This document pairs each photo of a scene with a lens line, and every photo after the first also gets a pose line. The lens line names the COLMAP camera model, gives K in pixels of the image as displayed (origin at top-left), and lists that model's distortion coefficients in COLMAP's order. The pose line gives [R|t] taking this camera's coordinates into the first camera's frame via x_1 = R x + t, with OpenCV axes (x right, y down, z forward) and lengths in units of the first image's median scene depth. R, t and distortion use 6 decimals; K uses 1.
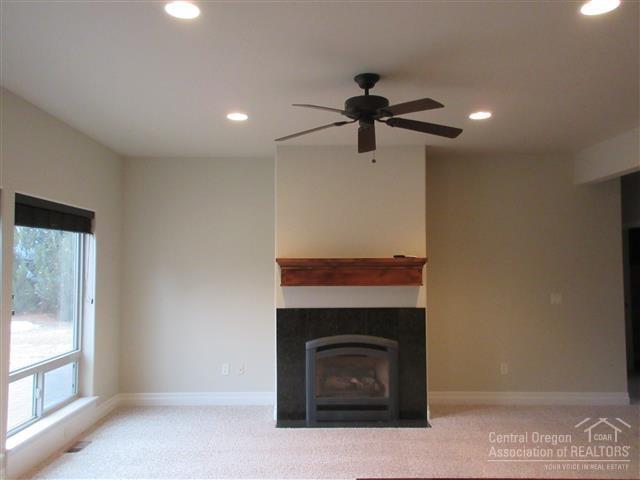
lens RADIAL K [[558.2, 0, 320.0], [0, 558.2, 240.0], [0, 0, 1]] dist [0.043592, -0.007915]
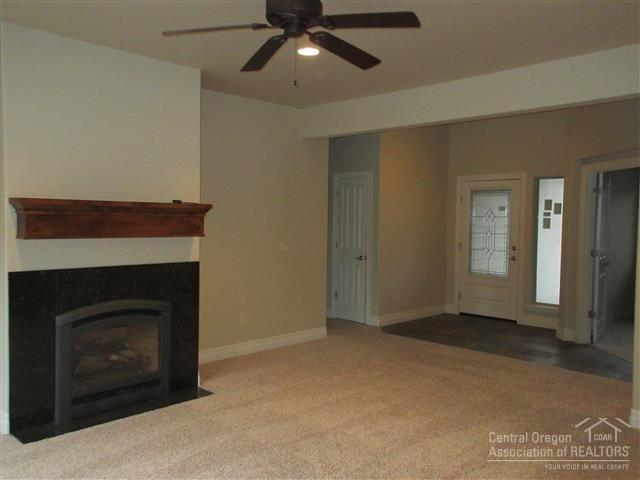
lens RADIAL K [[558.2, 0, 320.0], [0, 558.2, 240.0], [0, 0, 1]] dist [0.043592, -0.007915]
pose [[0.700007, -0.016987, 0.713934, -0.303572], [-0.048006, 0.996336, 0.070776, 0.017492], [-0.712521, -0.083817, 0.696627, 0.263326]]
